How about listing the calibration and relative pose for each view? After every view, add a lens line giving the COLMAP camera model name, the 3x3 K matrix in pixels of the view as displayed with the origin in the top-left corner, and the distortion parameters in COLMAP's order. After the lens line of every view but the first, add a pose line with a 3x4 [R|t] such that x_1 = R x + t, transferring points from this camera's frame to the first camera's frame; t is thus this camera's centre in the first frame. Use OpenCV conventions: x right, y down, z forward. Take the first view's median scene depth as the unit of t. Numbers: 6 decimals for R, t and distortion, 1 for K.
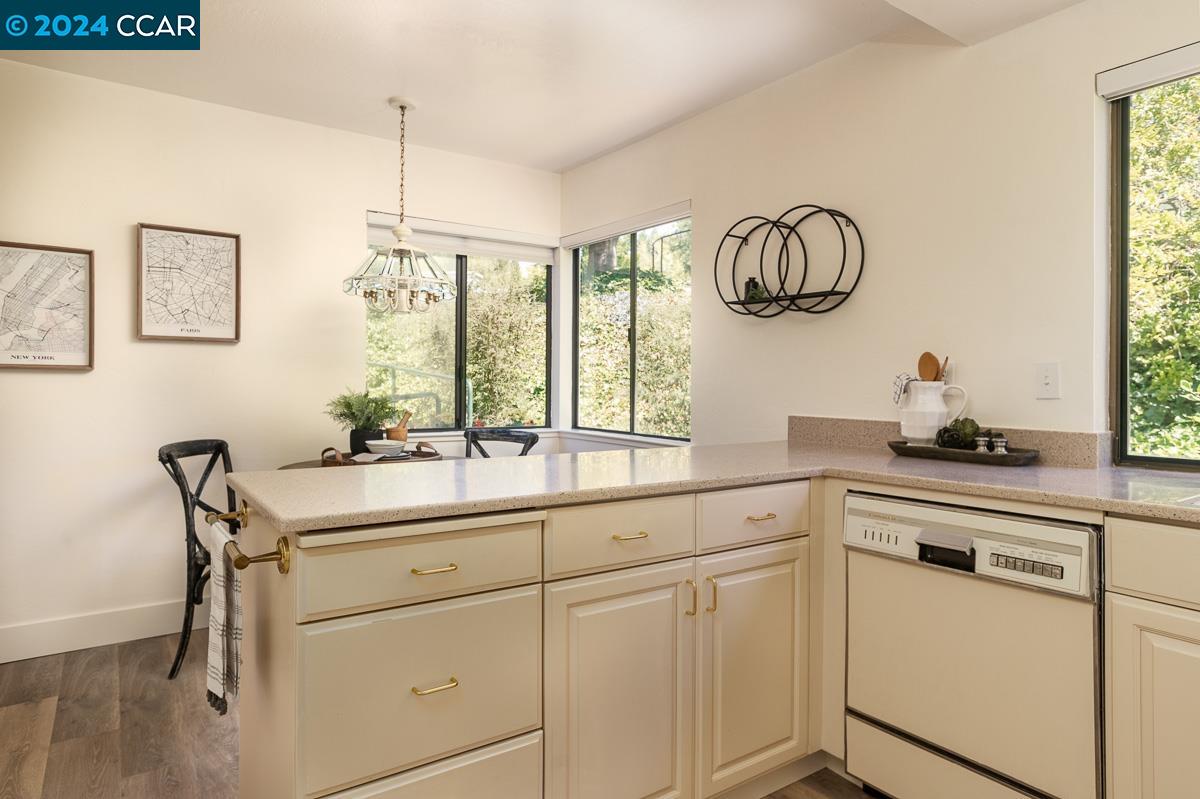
lens RADIAL K [[710.3, 0, 595.0], [0, 710.3, 367.5], [0, 0, 1]] dist [-0.031548, 0.042254]
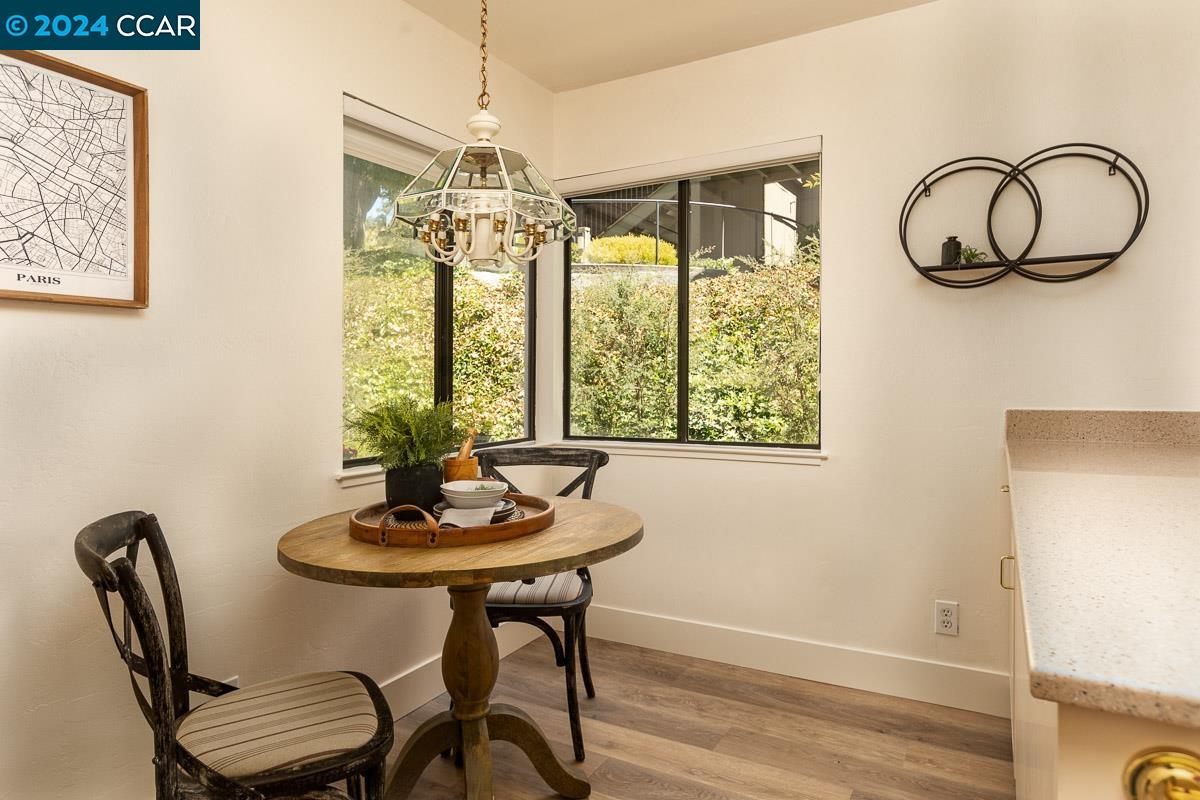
lens RADIAL K [[710.3, 0, 595.0], [0, 710.3, 368.0], [0, 0, 1]] dist [-0.031548, 0.042254]
pose [[0.903588, -0.016480, 0.428085, -0.473568], [0.012804, 0.999852, 0.011466, 0.004913], [-0.428211, -0.004880, 0.903666, 0.456990]]
